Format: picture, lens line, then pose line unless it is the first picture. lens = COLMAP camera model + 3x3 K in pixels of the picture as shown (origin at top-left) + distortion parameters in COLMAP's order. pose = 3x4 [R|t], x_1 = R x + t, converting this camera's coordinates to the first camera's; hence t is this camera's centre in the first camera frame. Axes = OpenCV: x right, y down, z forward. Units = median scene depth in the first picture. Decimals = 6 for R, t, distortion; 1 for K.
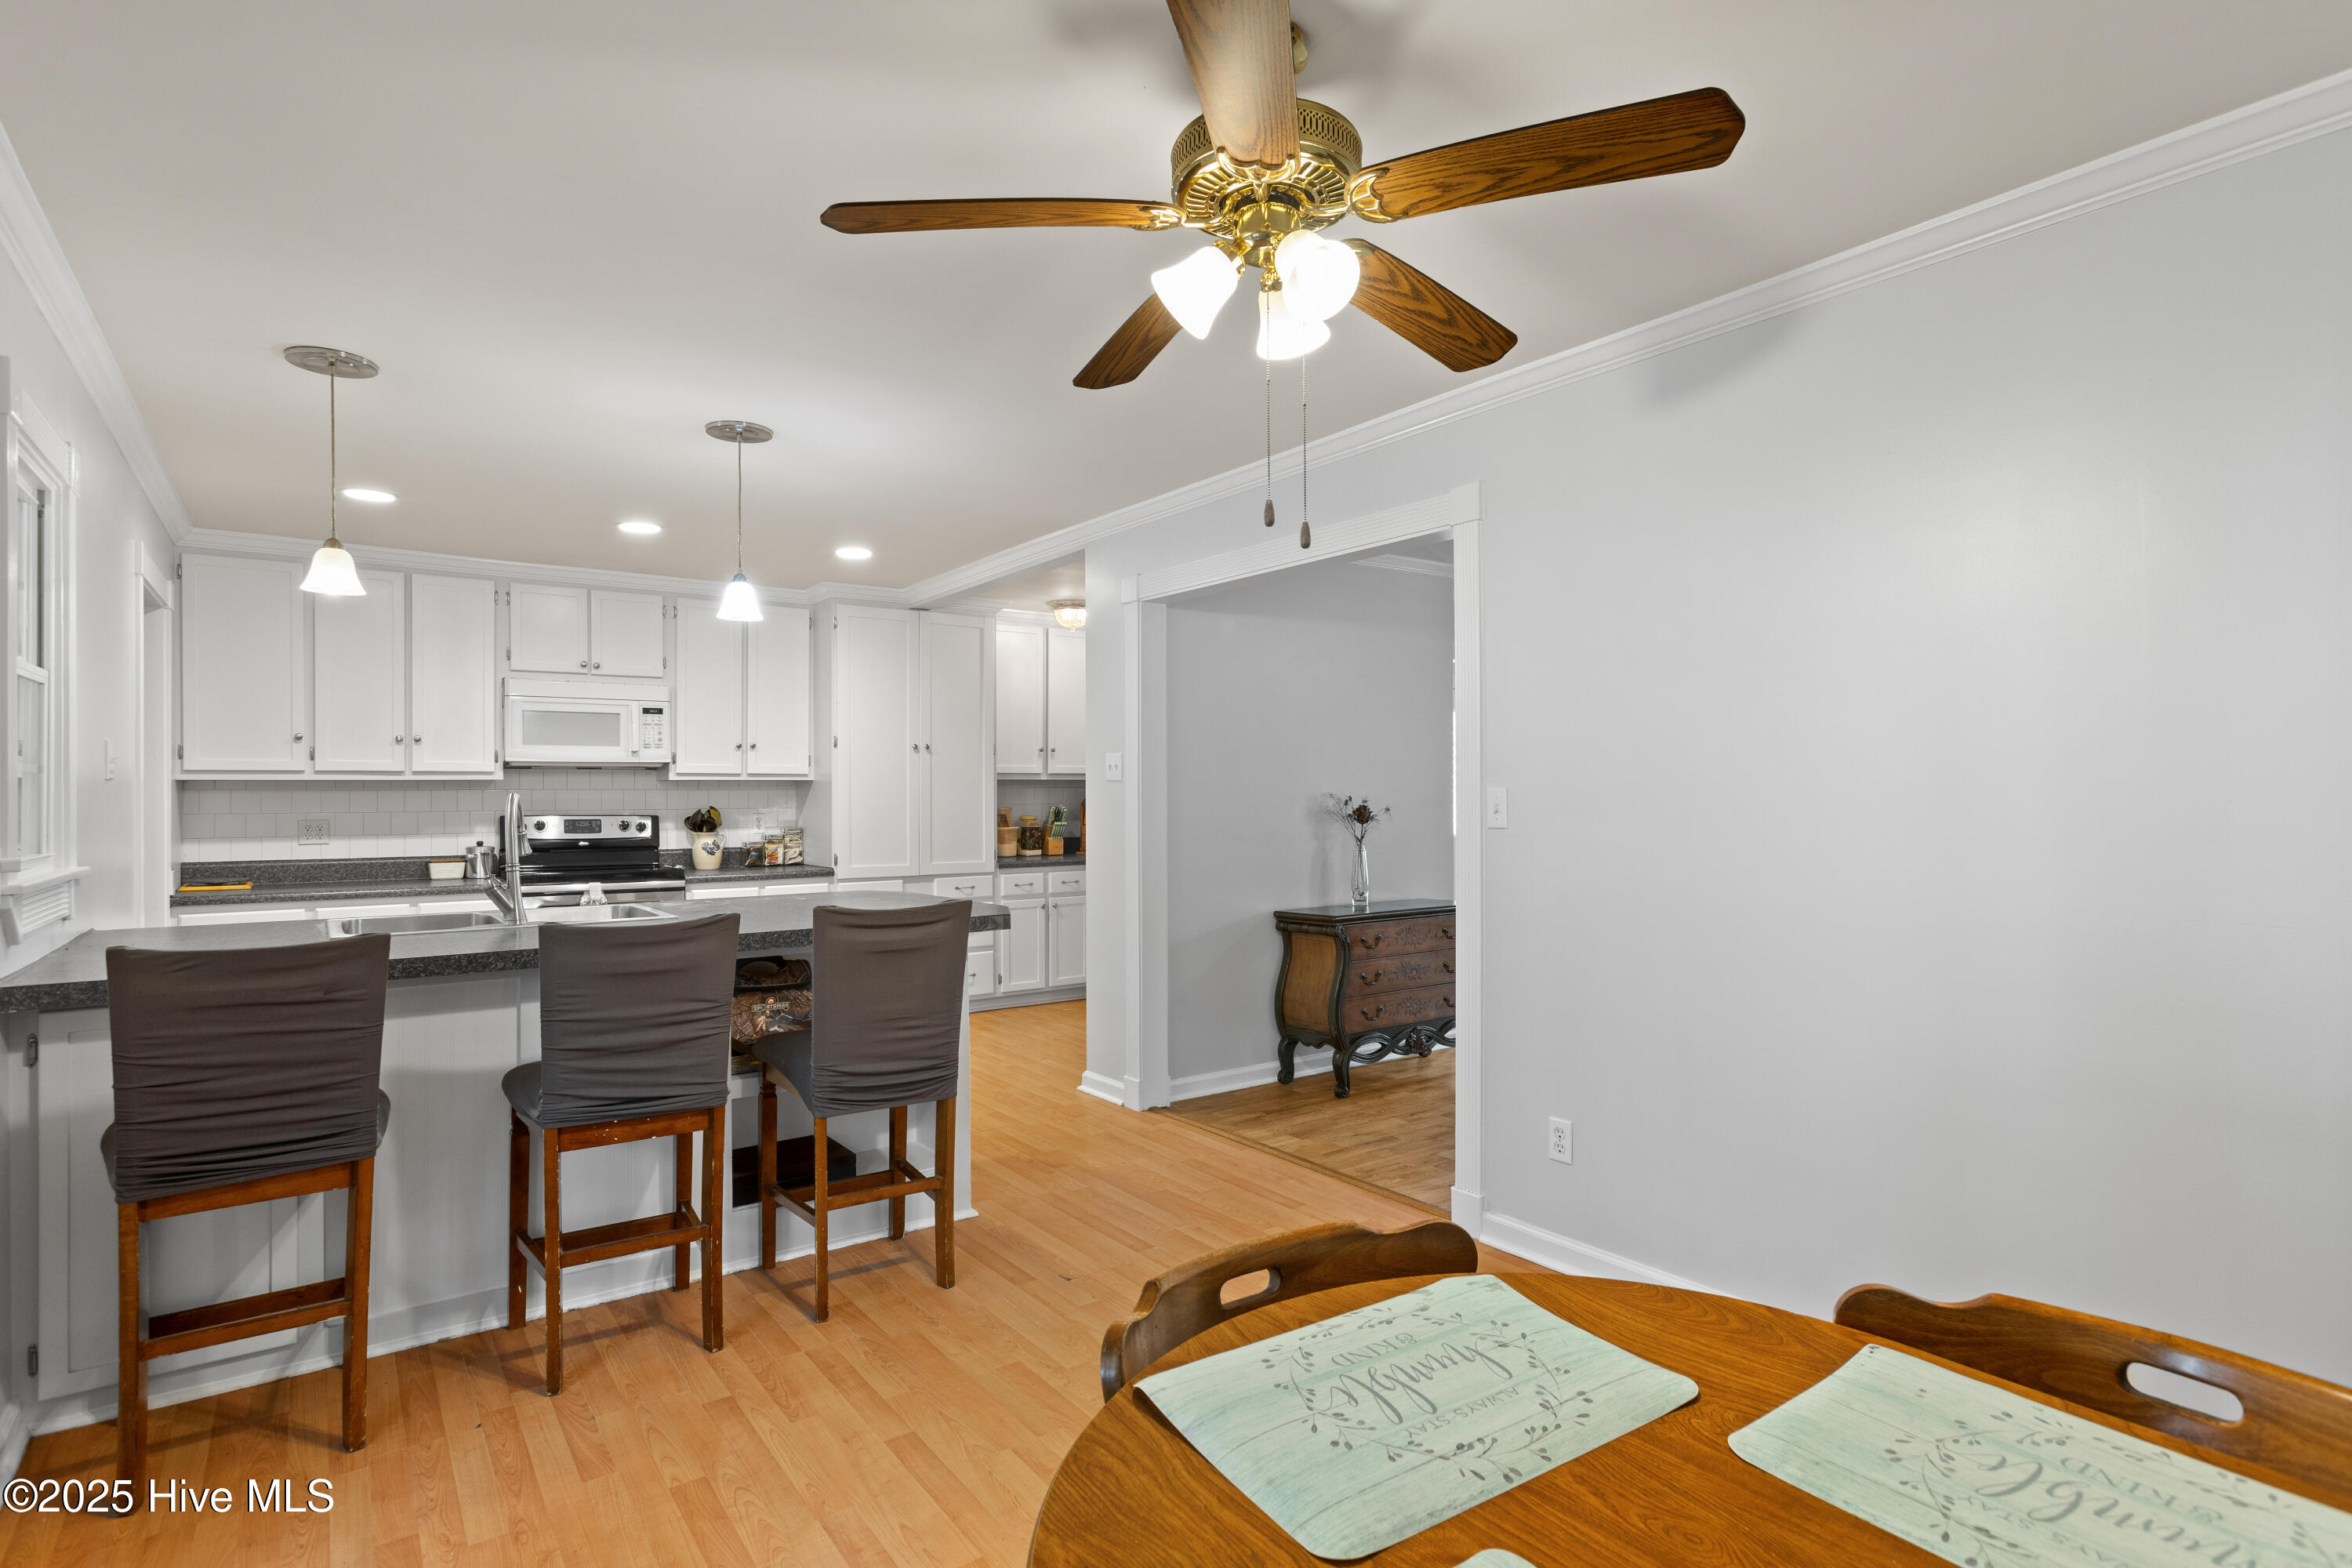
lens RADIAL K [[1182.1, 0, 1176.0], [0, 1182.1, 784.0], [0, 0, 1]] dist [0.000337, -0.000033]
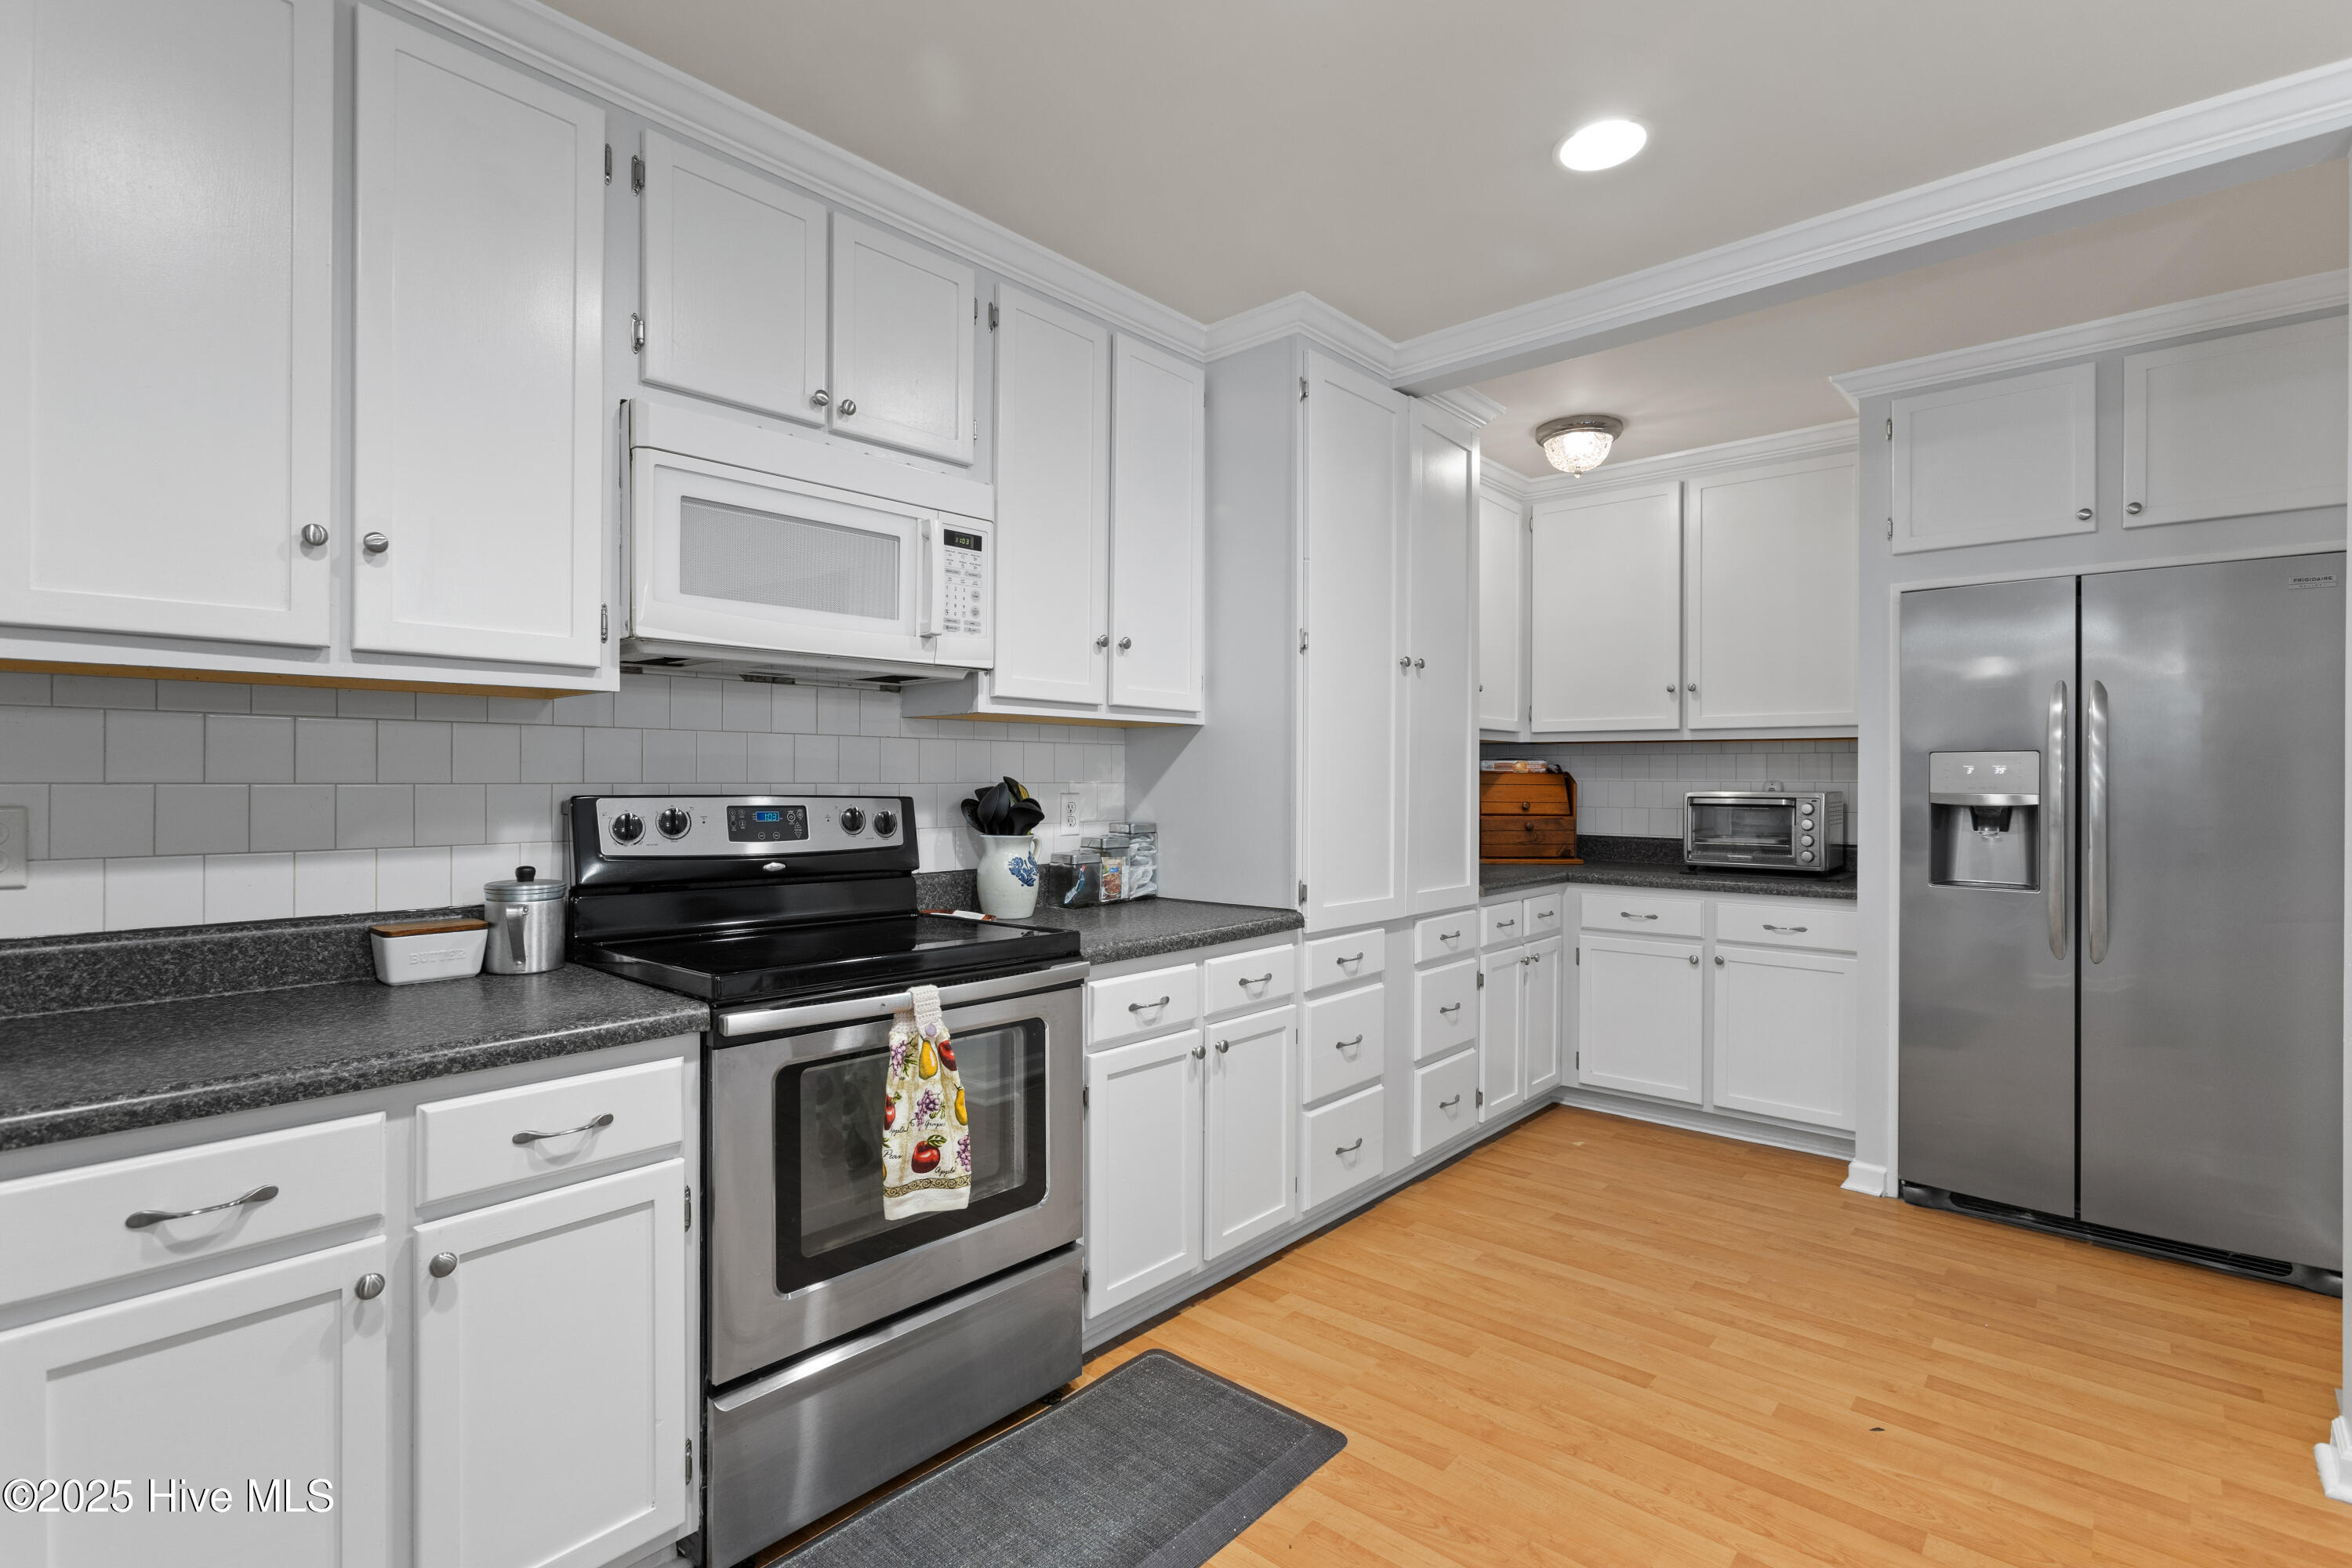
lens RADIAL K [[1092.1, 0, 1179.5], [0, 1092.1, 779.5], [0, 0, 1]] dist [-0.022224, 0.007837]
pose [[0.975300, 0.005270, 0.220822, -0.447339], [-0.006635, 0.999963, 0.005443, 0.018124], [-0.220785, -0.006774, 0.975299, 0.609178]]
